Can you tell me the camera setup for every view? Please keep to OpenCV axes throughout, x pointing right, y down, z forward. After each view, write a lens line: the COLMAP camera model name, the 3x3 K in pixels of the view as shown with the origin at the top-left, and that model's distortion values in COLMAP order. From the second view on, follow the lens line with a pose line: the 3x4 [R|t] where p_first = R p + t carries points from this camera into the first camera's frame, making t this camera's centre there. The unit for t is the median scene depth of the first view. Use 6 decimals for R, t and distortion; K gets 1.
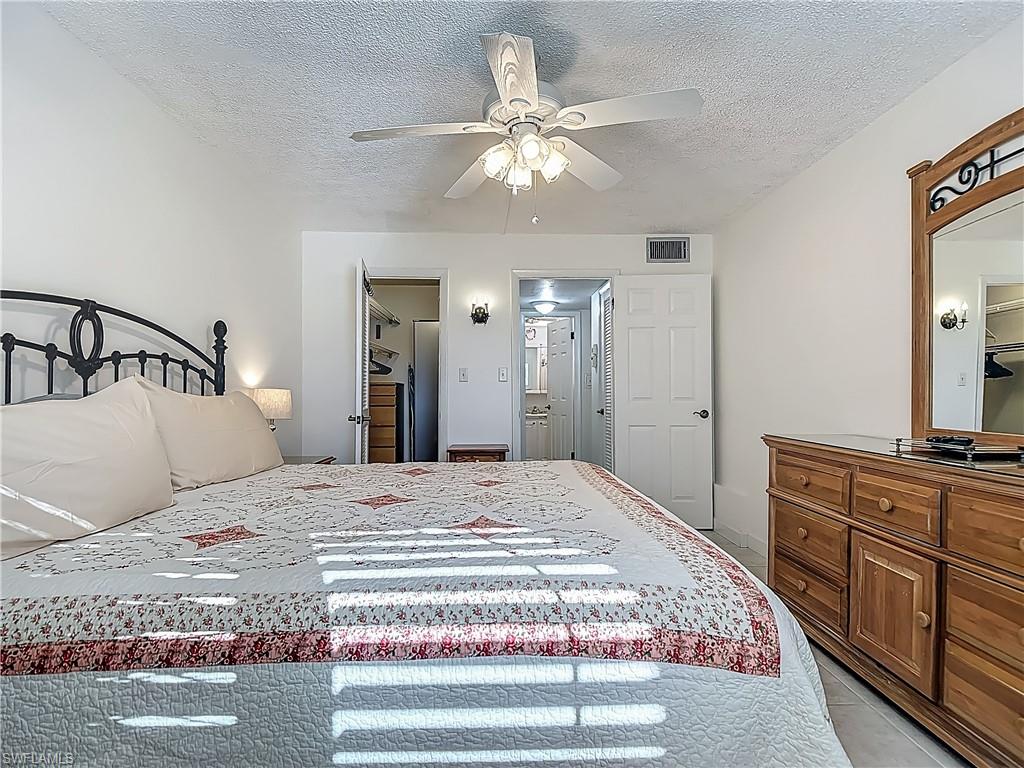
lens RADIAL K [[545.9, 0, 511.2], [0, 545.9, 395.3], [0, 0, 1]] dist [-0.016808, -0.001169]
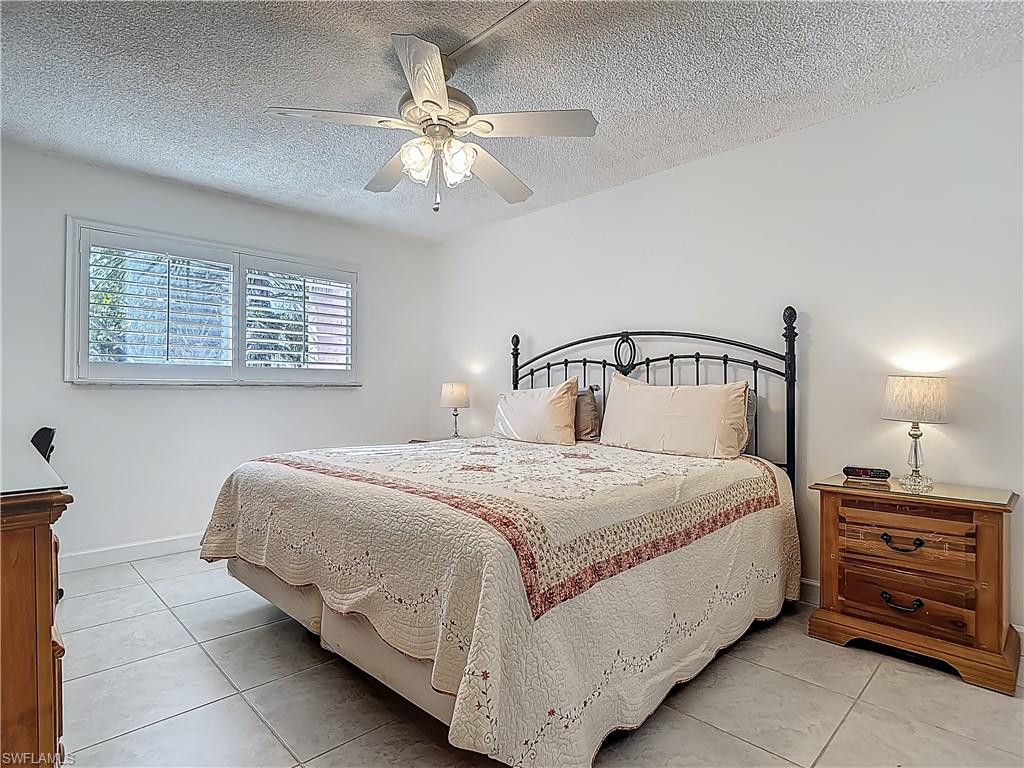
lens RADIAL K [[541.4, 0, 512.0], [0, 541.4, 384.0], [0, 0, 1]] dist [-0.013073, -0.000505]
pose [[-0.736470, -0.008715, -0.676414, 0.637457], [-0.004938, 0.999960, -0.007508, 0.009559], [0.676452, -0.002189, -0.736483, 1.899223]]
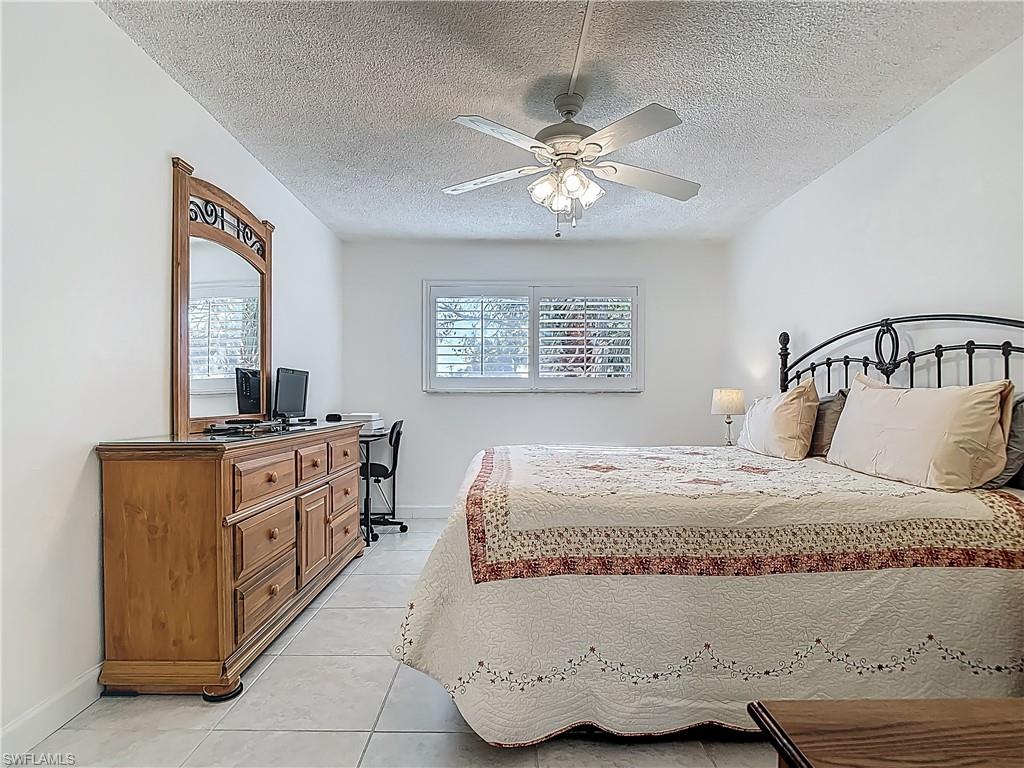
lens RADIAL K [[545.9, 0, 511.2], [0, 545.9, 395.3], [0, 0, 1]] dist [-0.016808, -0.001169]
pose [[-0.999485, 0.000072, 0.032093, 0.114914], [0.000107, 0.999999, 0.001088, 0.013475], [-0.032093, 0.001090, -0.999484, 2.219544]]
